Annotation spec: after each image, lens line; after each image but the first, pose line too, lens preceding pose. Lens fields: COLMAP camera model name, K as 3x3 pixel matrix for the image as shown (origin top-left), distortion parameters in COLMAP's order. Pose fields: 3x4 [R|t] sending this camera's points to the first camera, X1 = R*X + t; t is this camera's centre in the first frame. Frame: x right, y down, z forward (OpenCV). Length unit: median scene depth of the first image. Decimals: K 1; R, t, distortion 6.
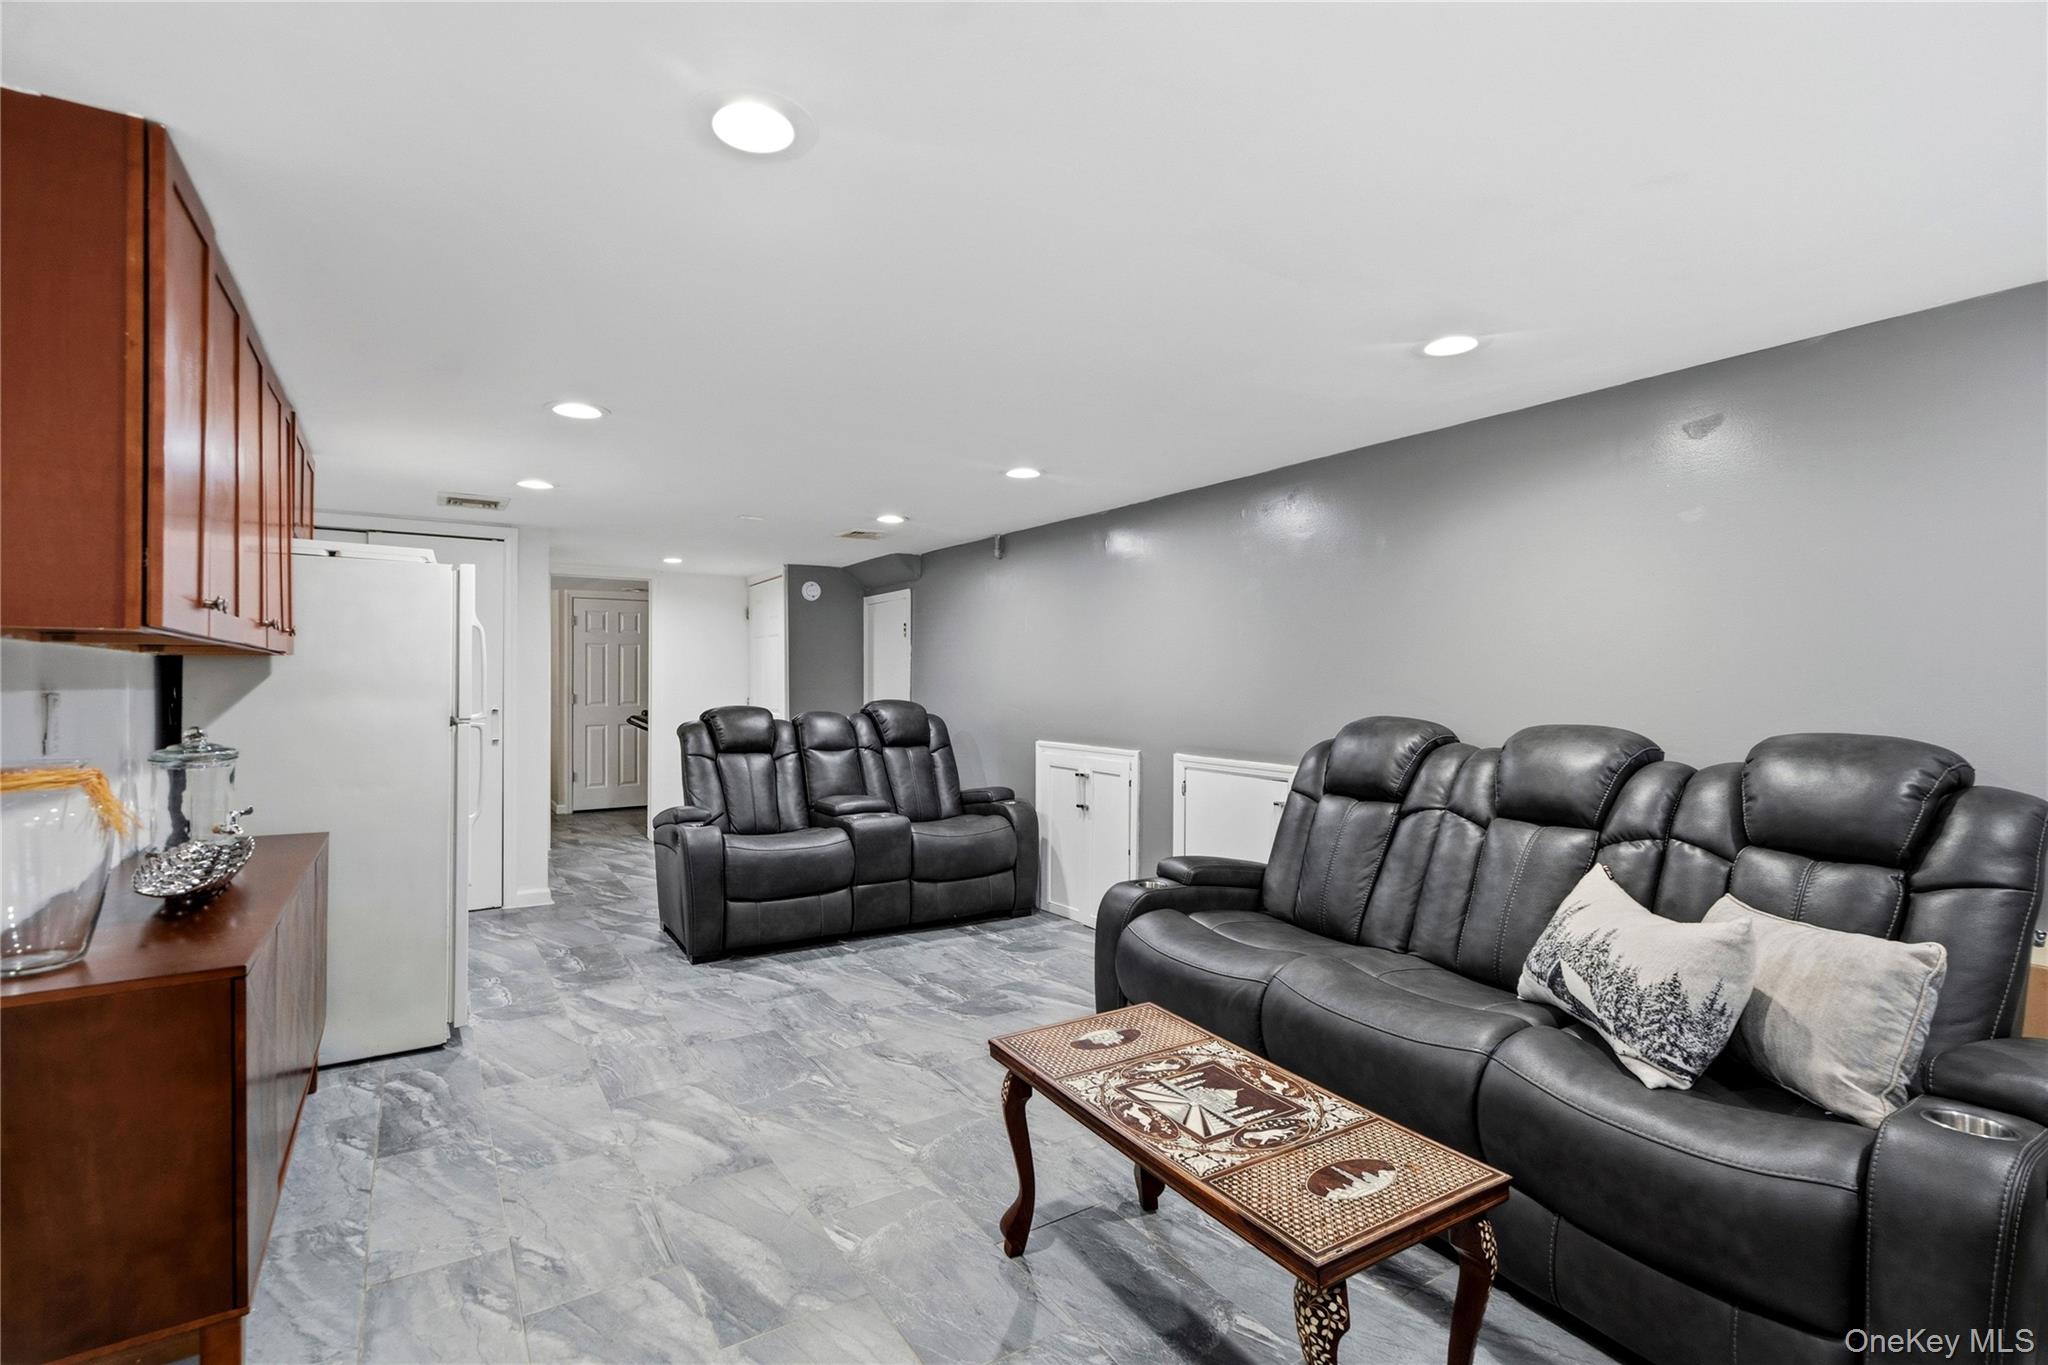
lens RADIAL K [[937.5, 0, 1029.4], [0, 937.5, 686.3], [0, 0, 1]] dist [0.000830, 0.000396]
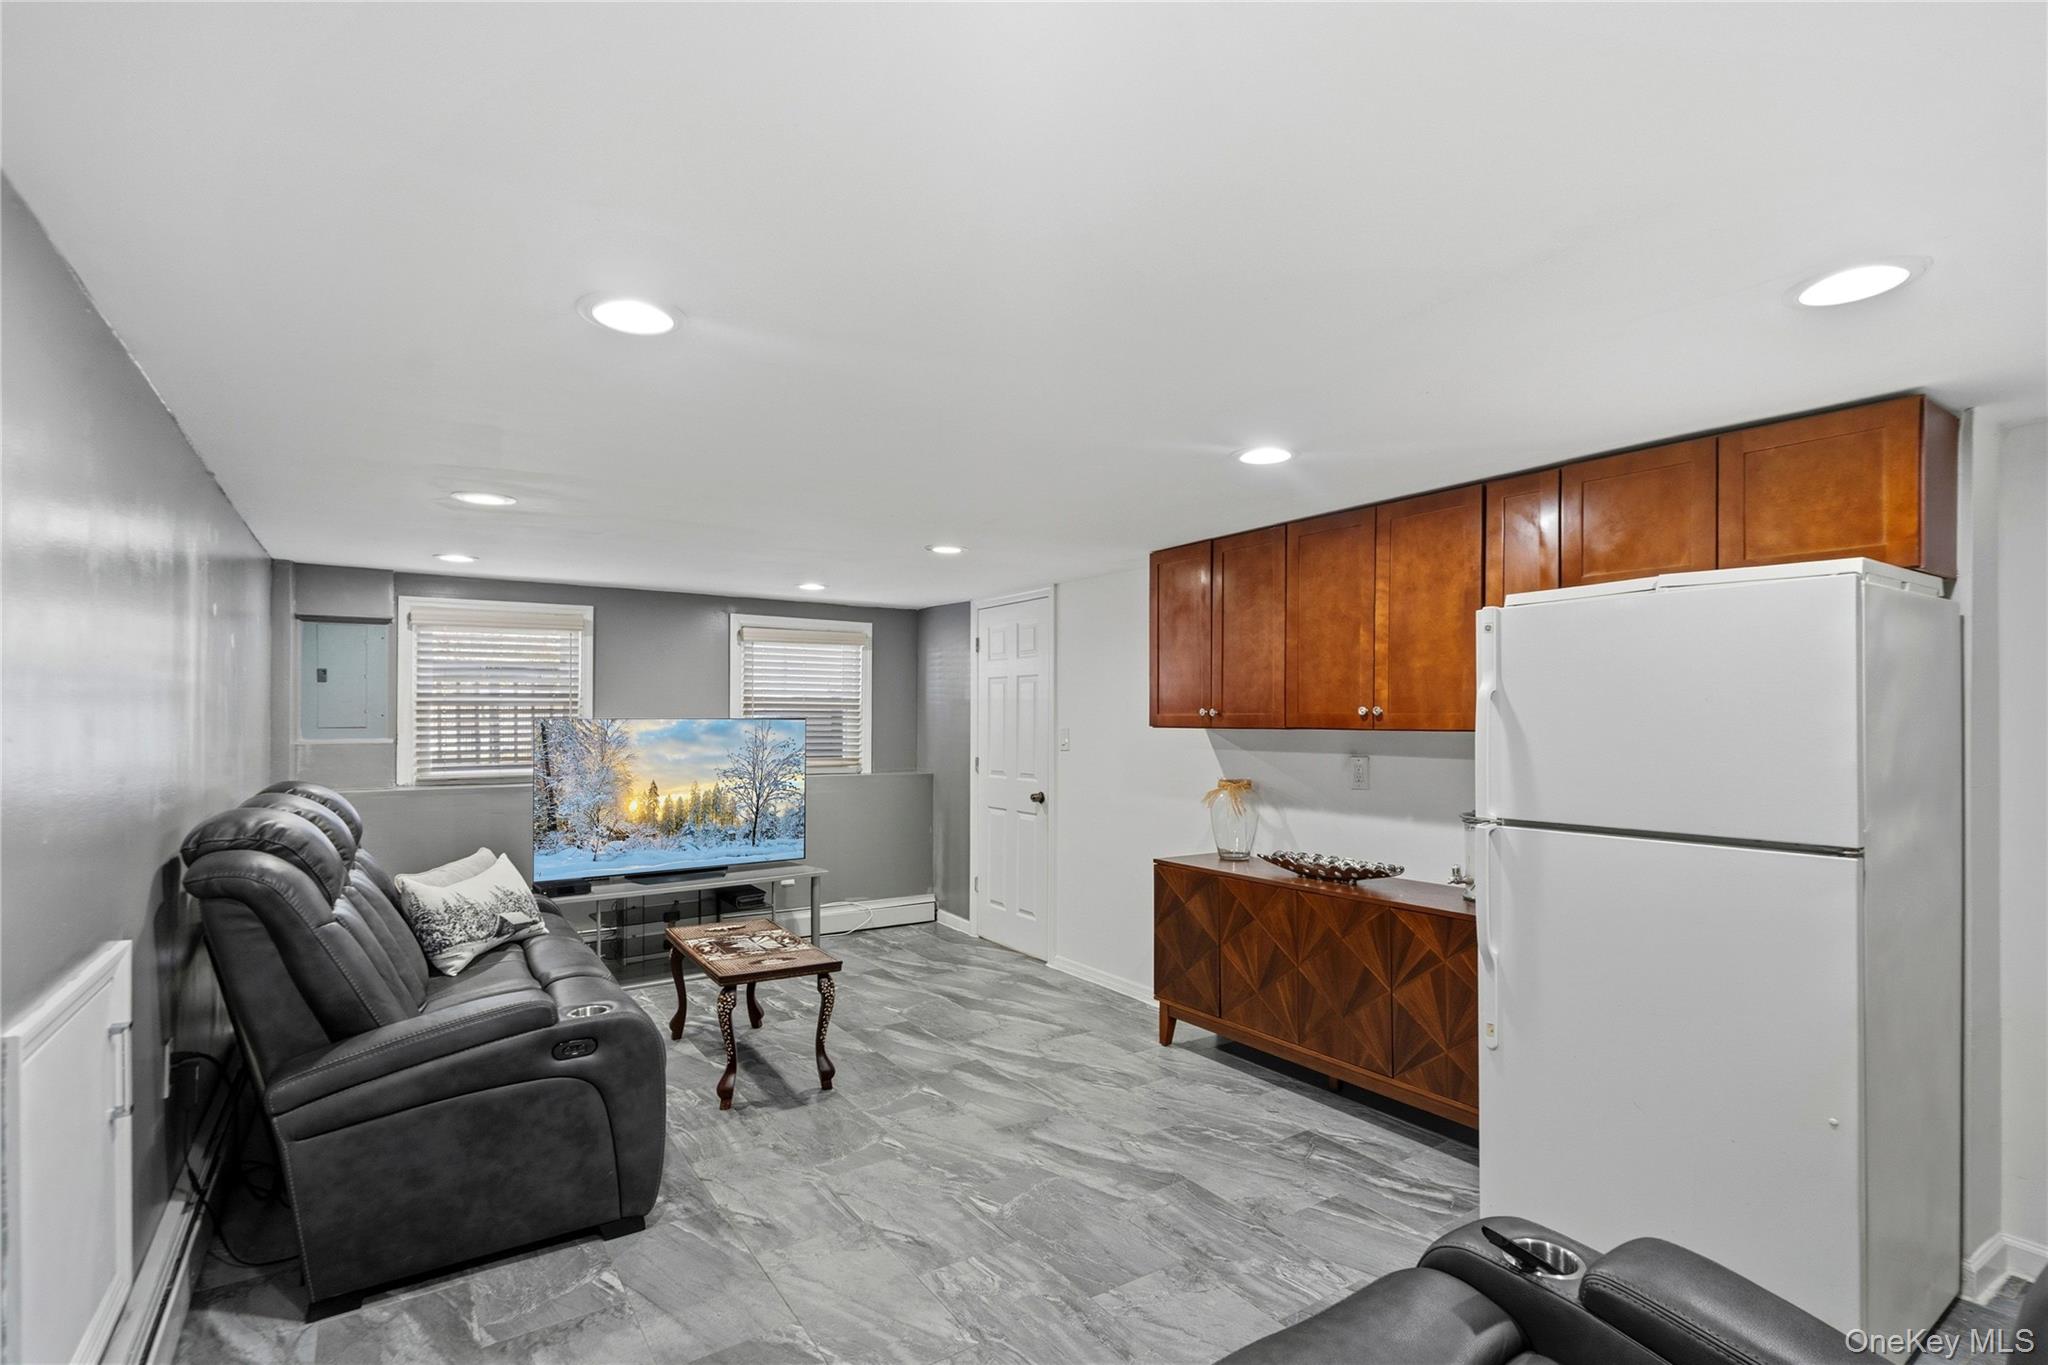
lens RADIAL K [[966.0, 0, 1020.0], [0, 966.0, 713.6], [0, 0, 1]] dist [-0.003402, -0.000564]
pose [[-0.999988, -0.004586, -0.001811, -0.354042], [-0.004585, 0.999989, -0.000582, -0.068712], [0.001813, -0.000574, -0.999998, 2.712359]]
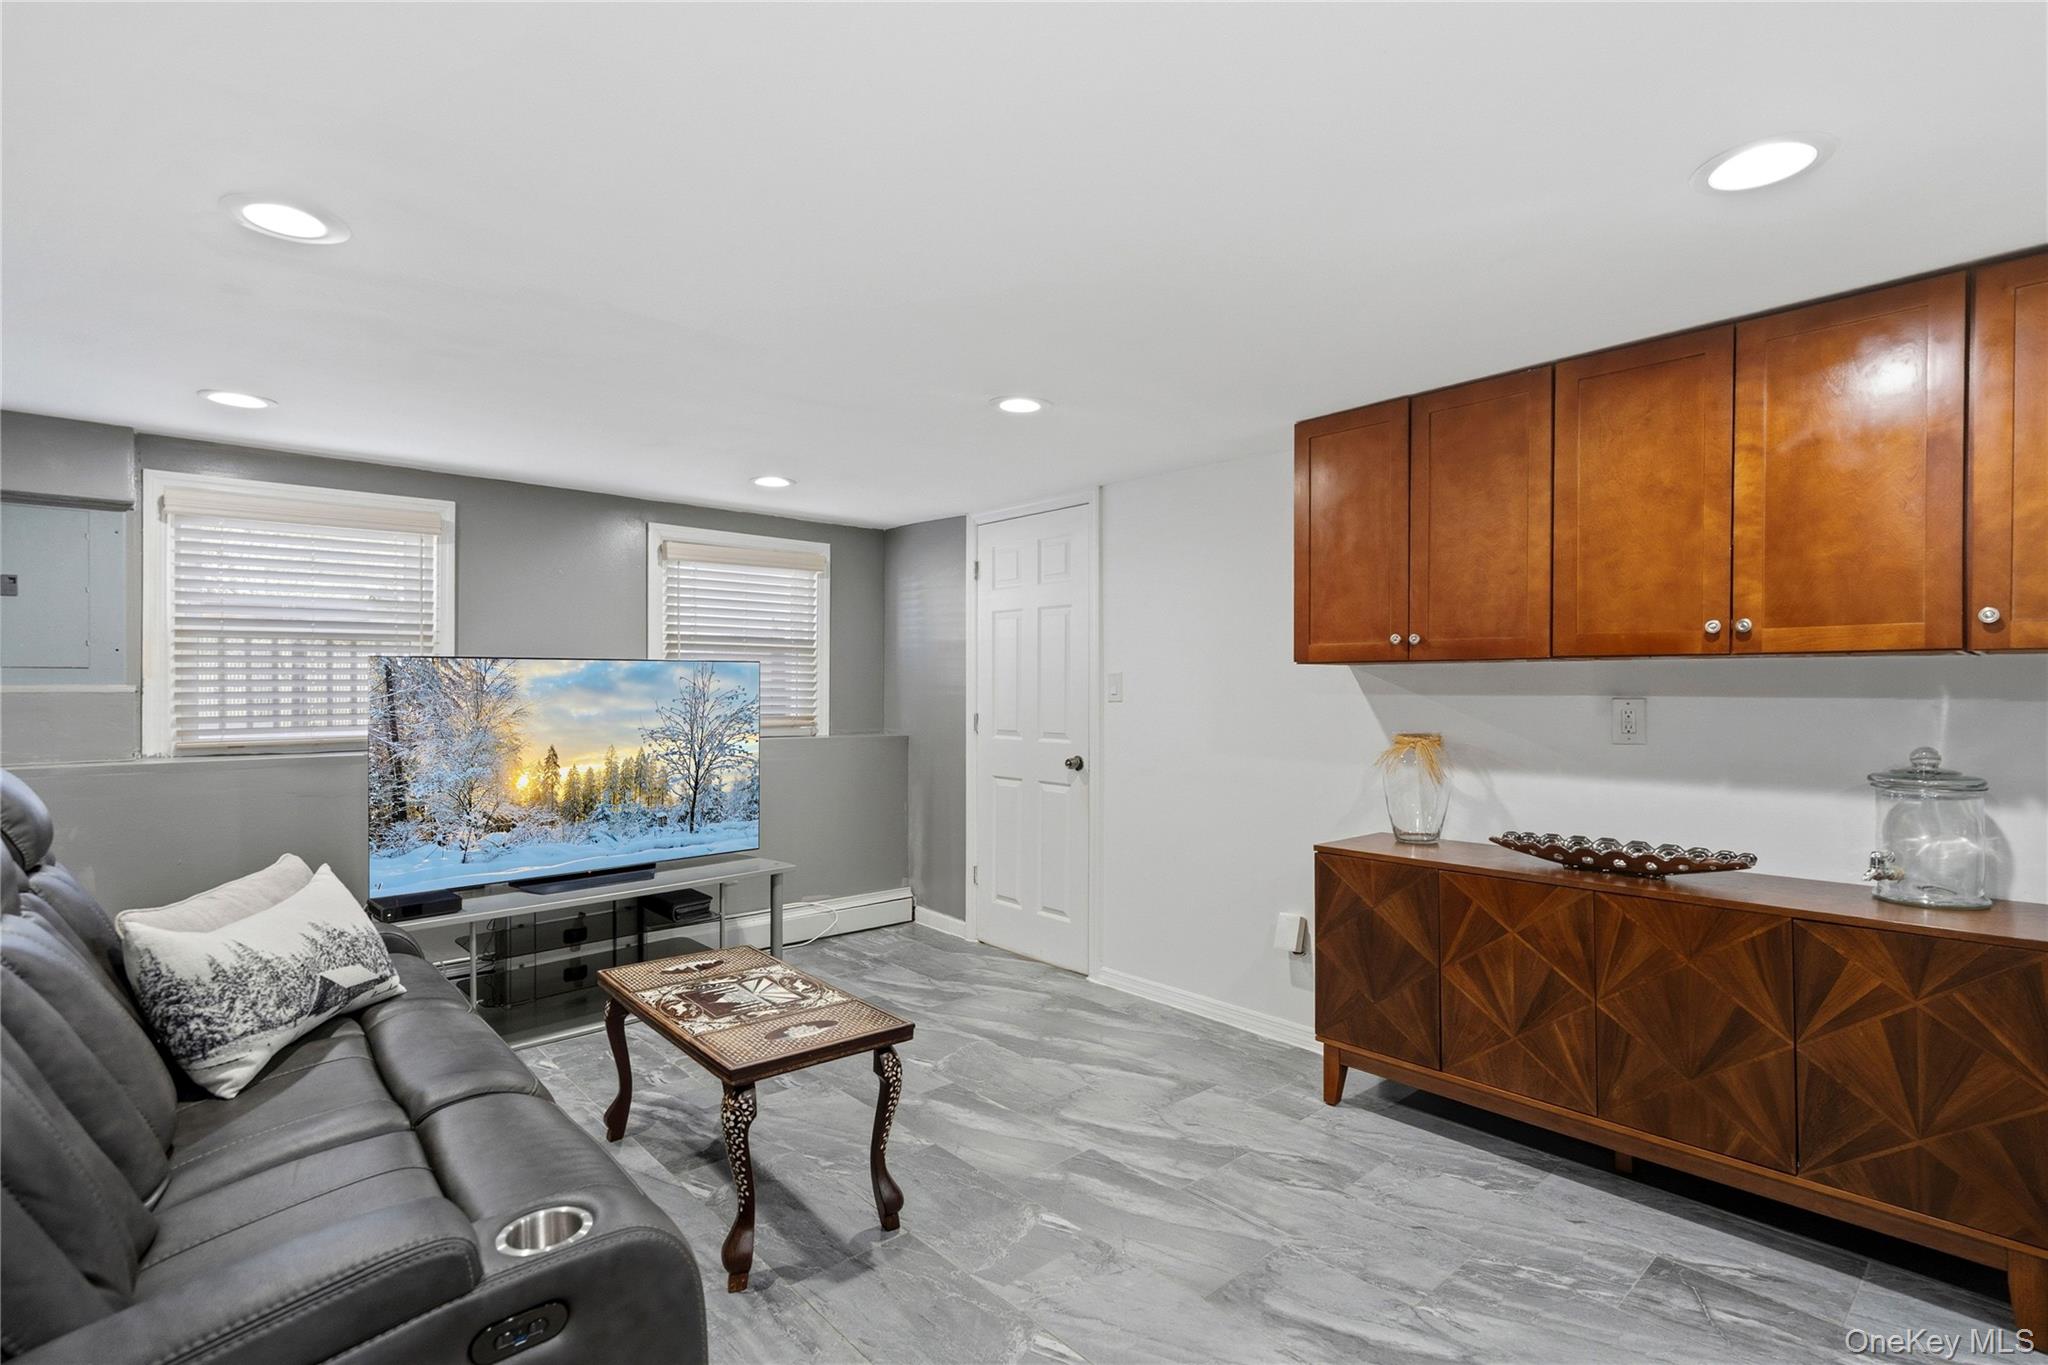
lens RADIAL K [[969.6, 0, 1024.0], [0, 969.6, 682.5], [0, 0, 1]] dist [0.000882, 0.000519]
pose [[-0.989324, -0.003347, -0.145694, -0.004005], [-0.003679, 0.999991, 0.002008, -0.013851], [0.145686, 0.002522, -0.989328, 2.088043]]
